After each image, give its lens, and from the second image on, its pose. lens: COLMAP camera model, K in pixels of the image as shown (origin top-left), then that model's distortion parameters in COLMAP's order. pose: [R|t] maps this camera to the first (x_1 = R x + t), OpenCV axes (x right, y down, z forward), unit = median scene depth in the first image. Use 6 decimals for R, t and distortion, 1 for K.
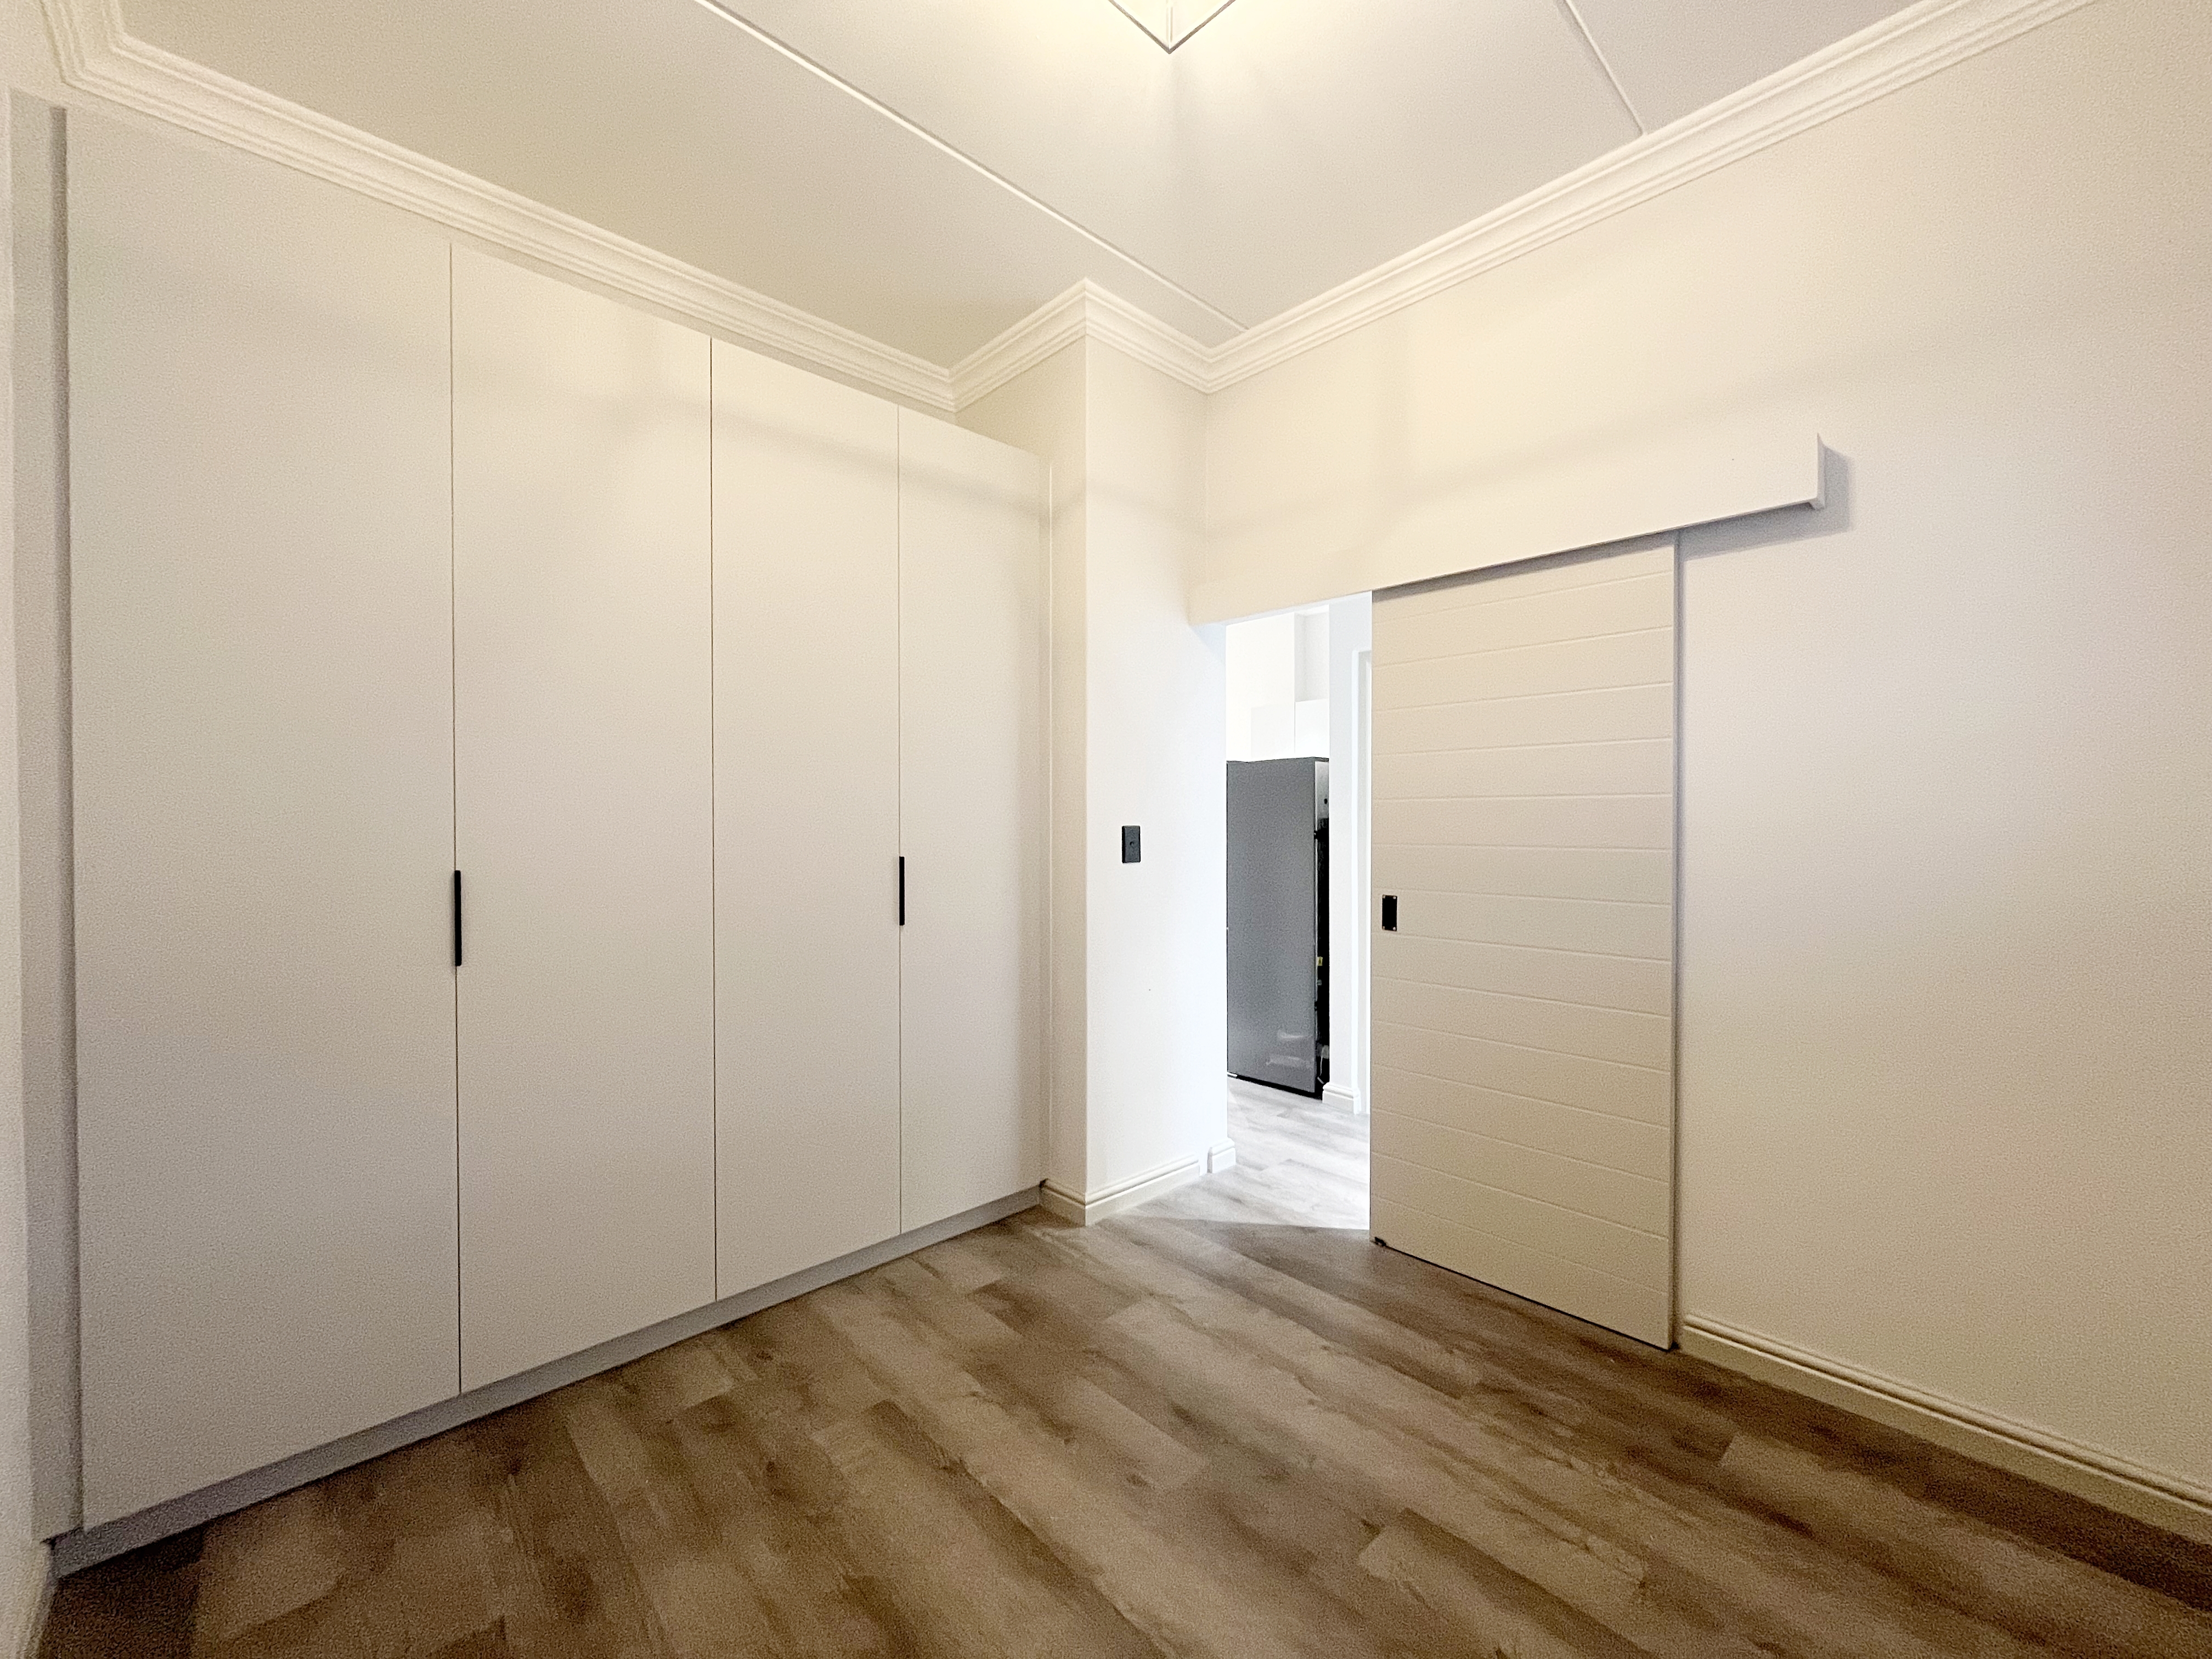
lens RADIAL K [[900.9, 0, 1107.1], [0, 900.9, 832.1], [0, 0, 1]] dist [0.000110, -0.000096]
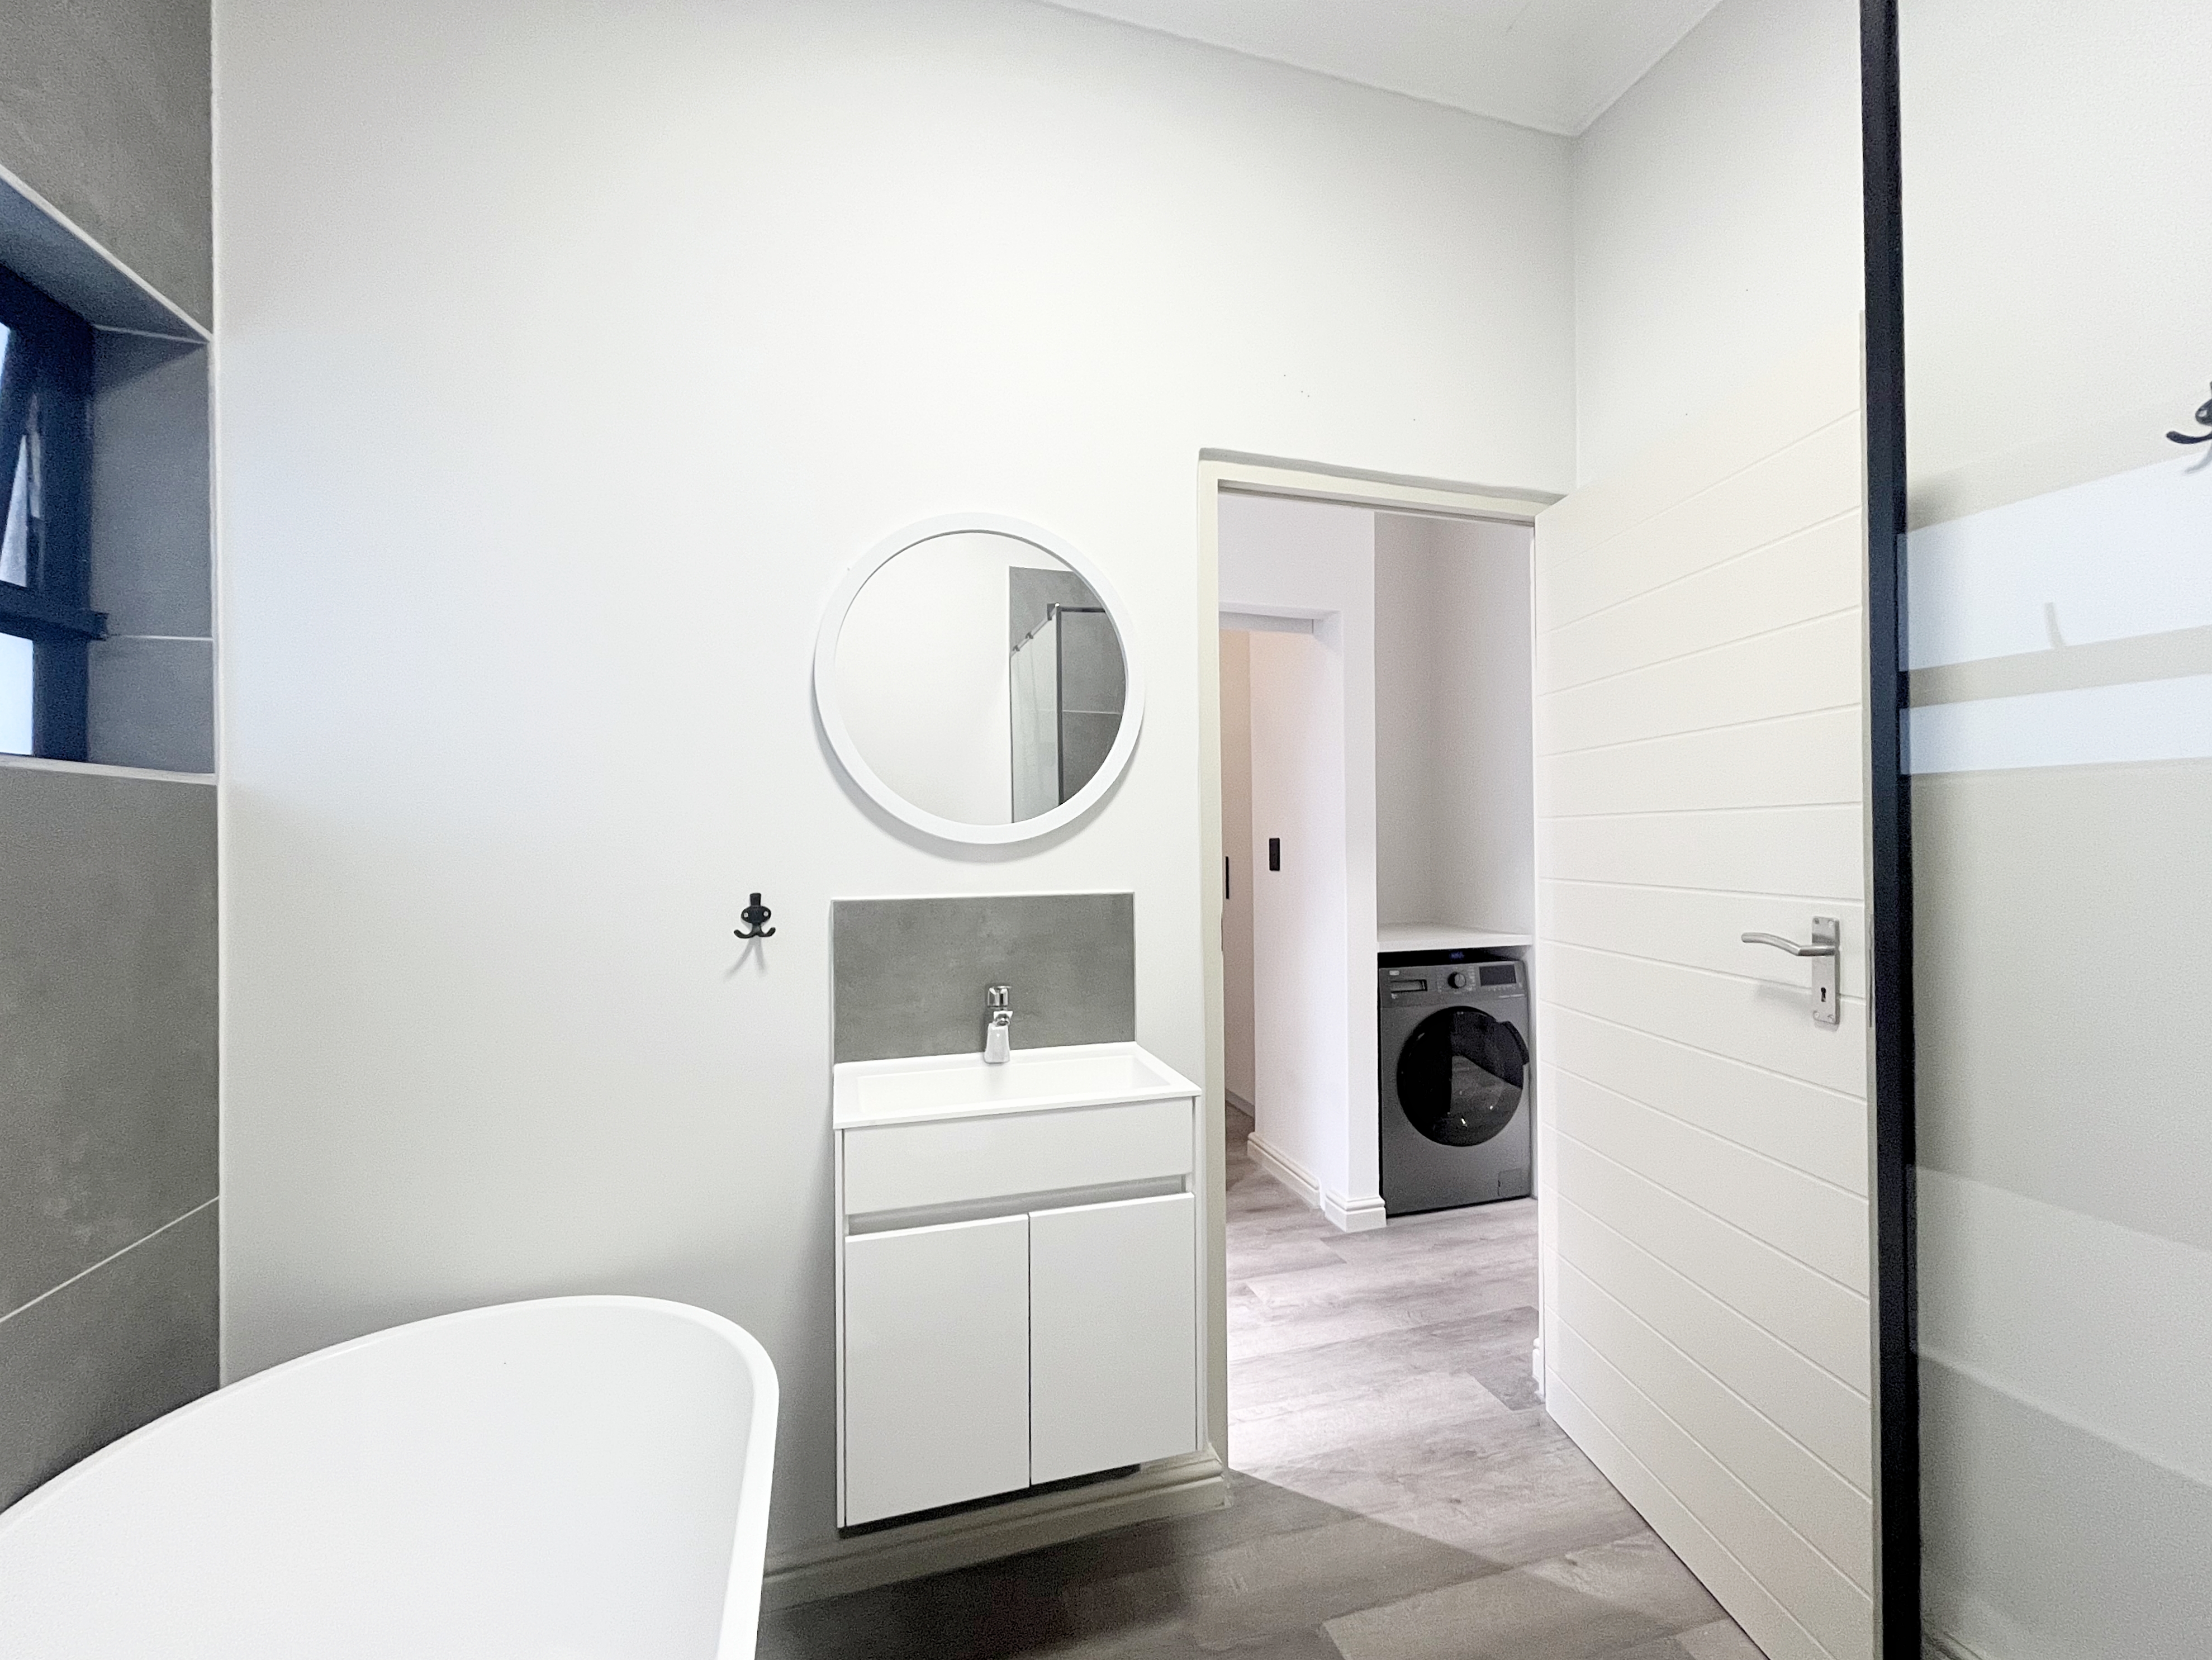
lens RADIAL K [[901.0, 0, 1106.7], [0, 901.0, 833.2], [0, 0, 1]] dist [0.000110, -0.000096]
pose [[-0.452123, -0.001532, -0.891955, 3.047210], [-0.000585, 0.999999, -0.001421, -0.027938], [0.891956, -0.000120, -0.452123, 3.569453]]
